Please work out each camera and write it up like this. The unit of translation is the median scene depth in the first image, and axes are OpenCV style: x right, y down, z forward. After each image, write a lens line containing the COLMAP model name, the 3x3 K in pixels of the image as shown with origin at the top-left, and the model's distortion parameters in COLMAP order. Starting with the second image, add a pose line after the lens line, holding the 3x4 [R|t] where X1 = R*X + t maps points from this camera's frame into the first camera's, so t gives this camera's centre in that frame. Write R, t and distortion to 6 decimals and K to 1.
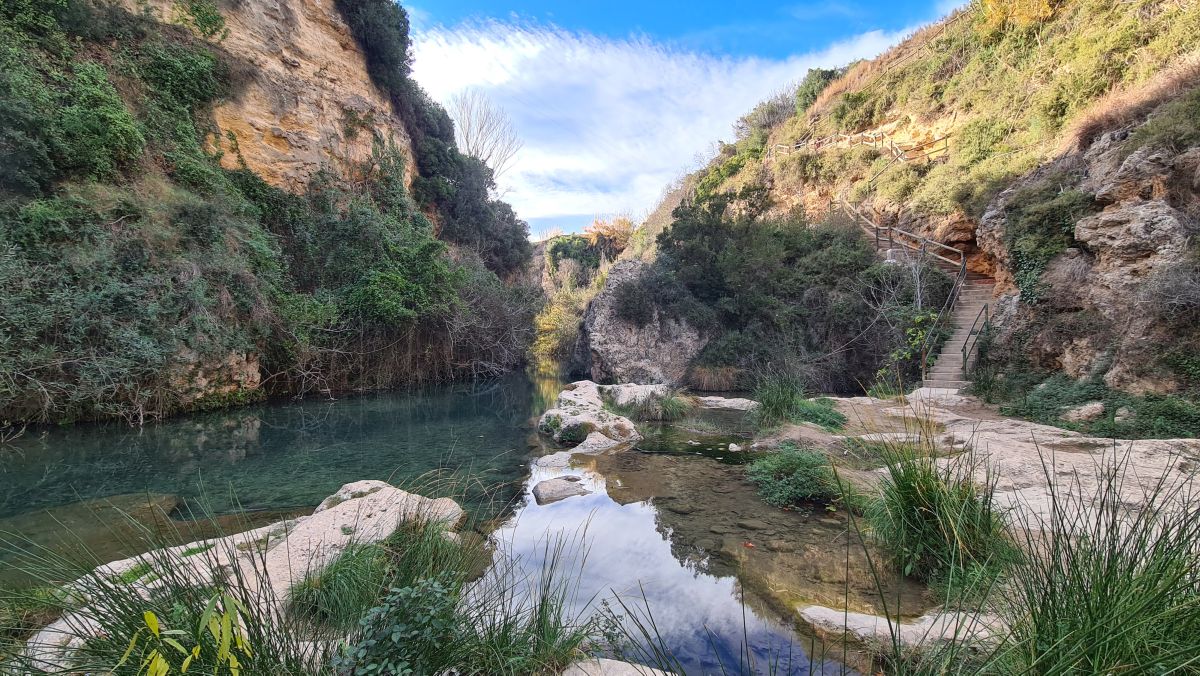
lens RADIAL K [[511.2, 0, 600.0], [0, 511.2, 338.0], [0, 0, 1]] dist [-0.000756, -0.000046]
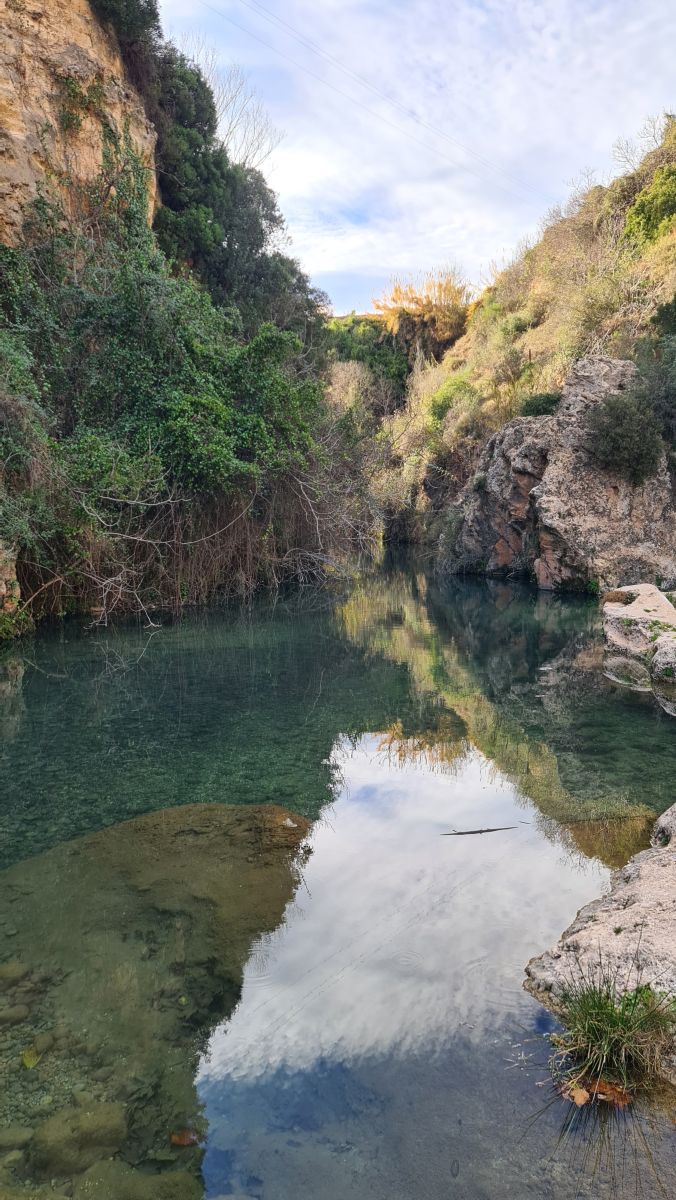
lens RADIAL K [[910.3, 0, 338.0], [0, 910.3, 600.0], [0, 0, 1]] dist [0.114220, -0.117021]
pose [[0.999424, -0.019138, -0.028032, -0.198852], [0.021879, 0.994650, 0.100960, -0.003697], [0.025950, -0.101515, 0.994495, 0.002554]]
